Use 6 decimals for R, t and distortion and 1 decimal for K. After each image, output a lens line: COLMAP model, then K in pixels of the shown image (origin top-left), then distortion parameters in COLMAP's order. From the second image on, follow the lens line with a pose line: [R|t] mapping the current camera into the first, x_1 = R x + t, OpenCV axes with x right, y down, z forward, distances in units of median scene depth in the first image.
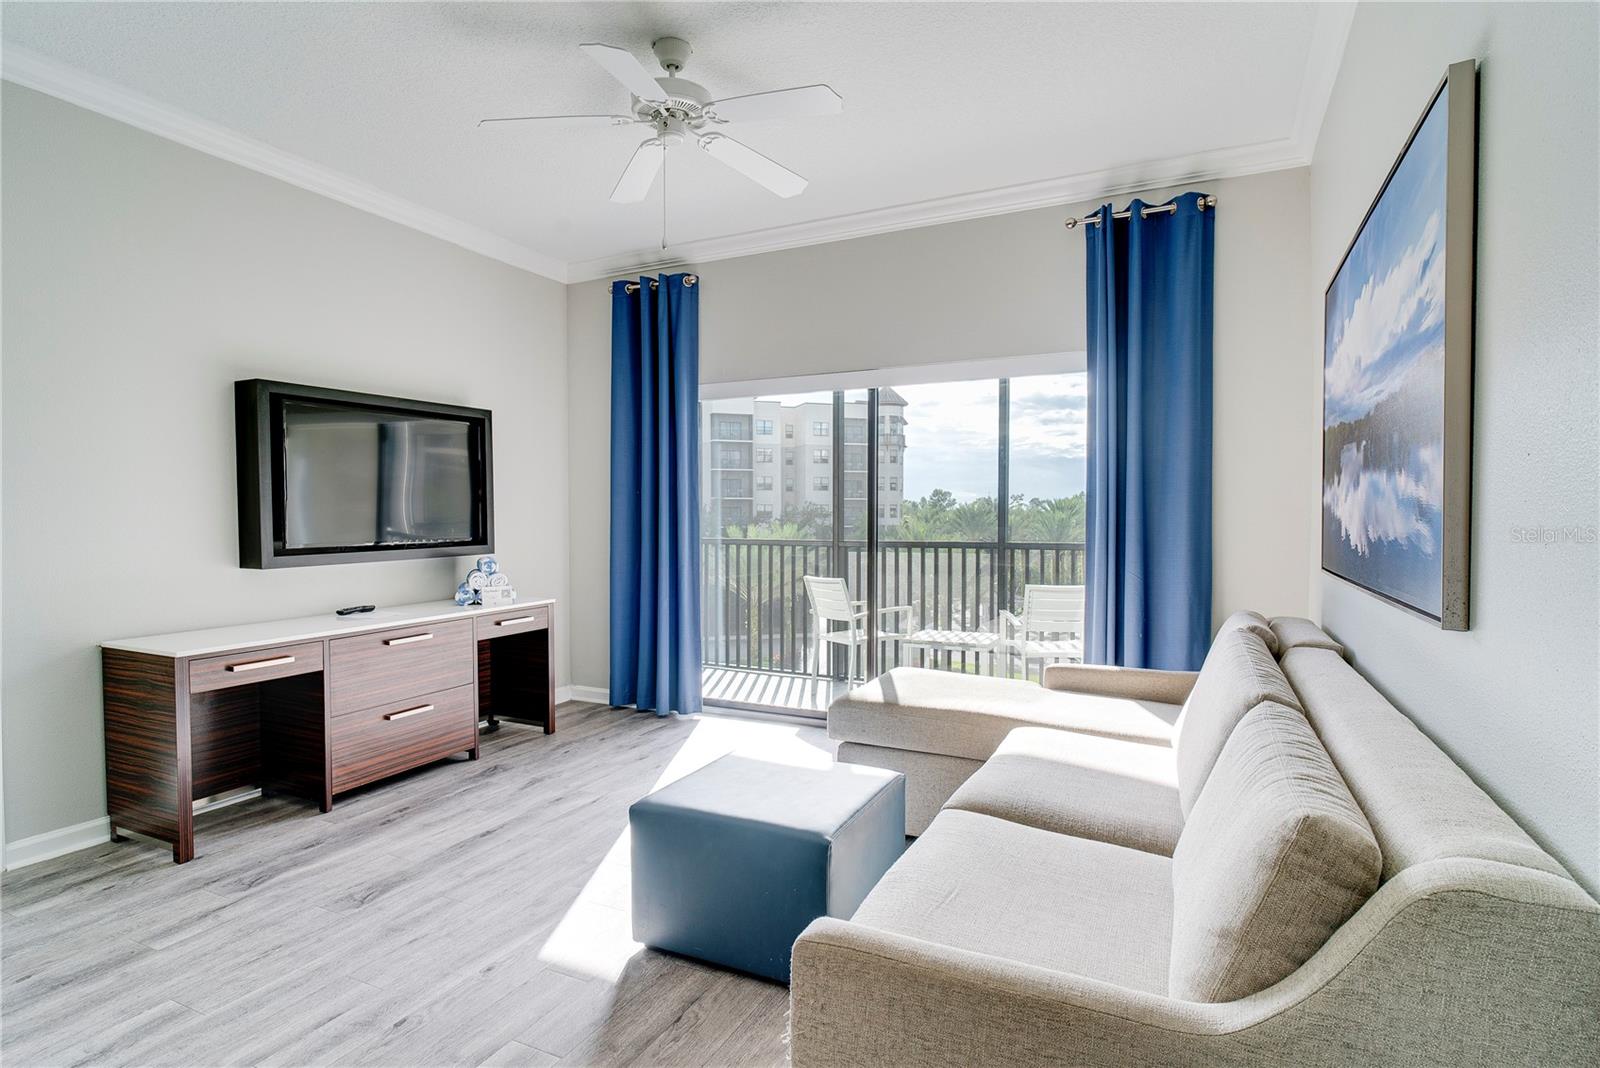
lens RADIAL K [[818.8, 0, 794.9], [0, 818.8, 538.2], [0, 0, 1]] dist [-0.006488, 0.001518]
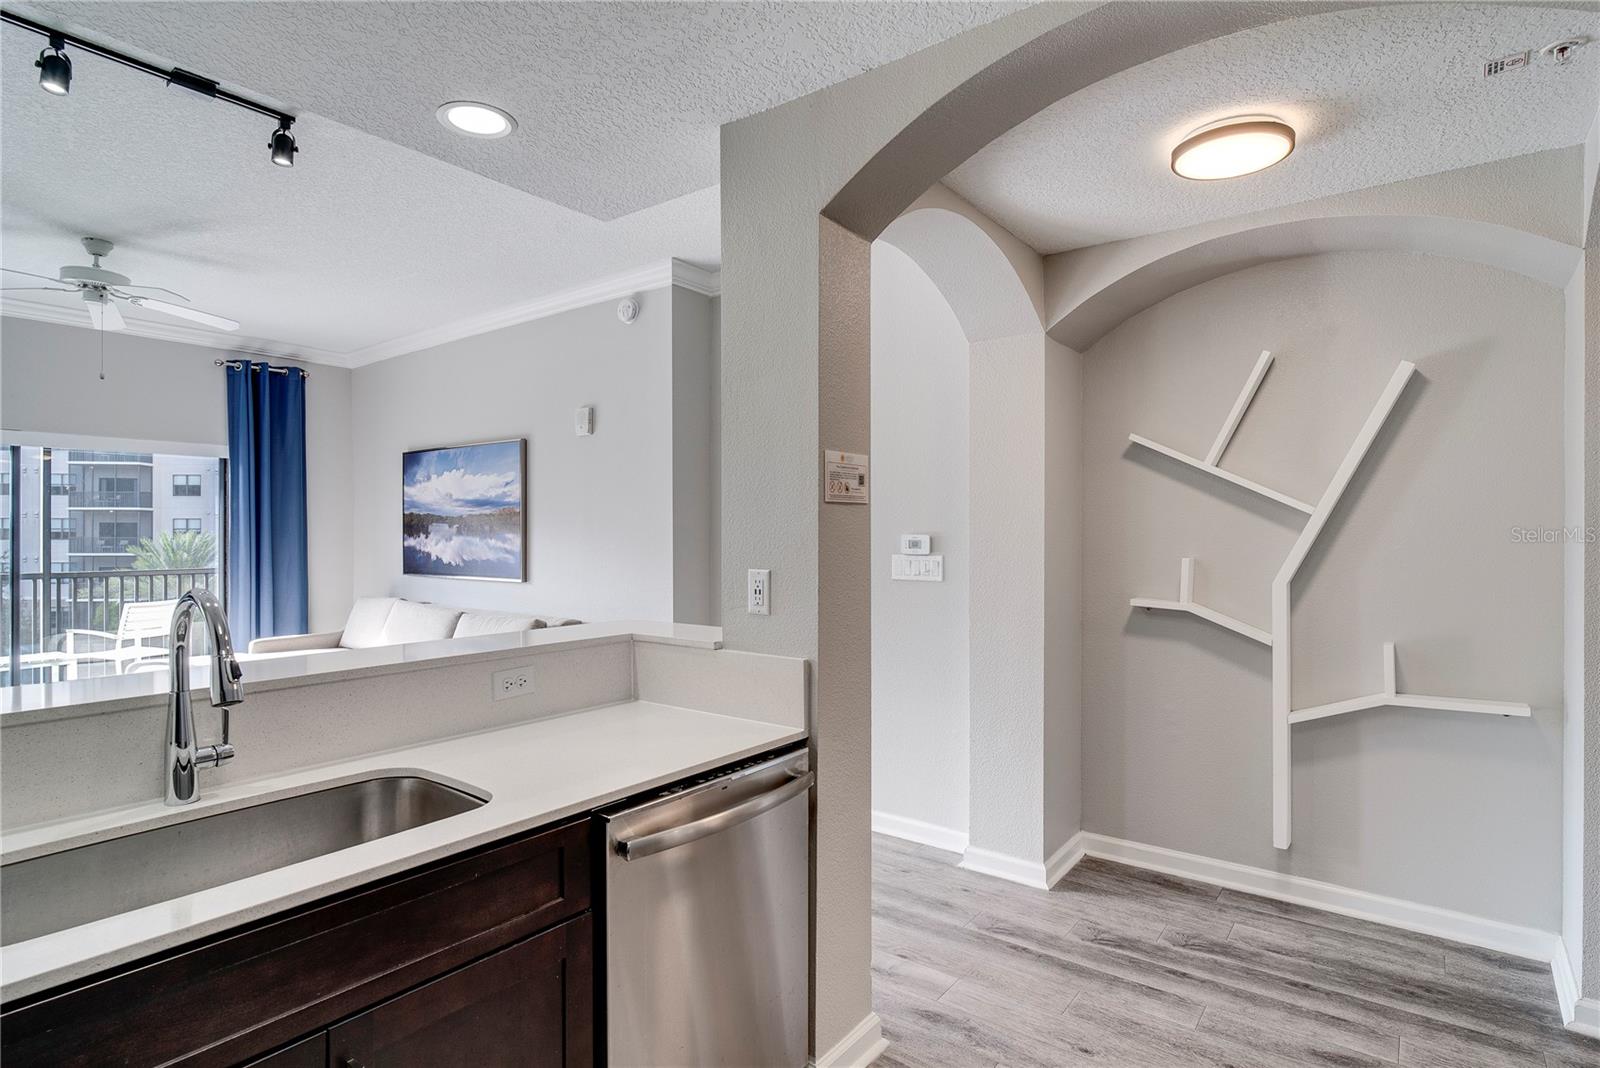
lens RADIAL K [[818.8, 0, 798.8], [0, 818.8, 528.5], [0, 0, 1]] dist [-0.006488, 0.001518]
pose [[0.192808, 0.006179, 0.981217, -0.952442], [0.027406, 0.999556, -0.011679, -0.021139], [-0.980854, 0.029143, 0.192553, -0.364961]]
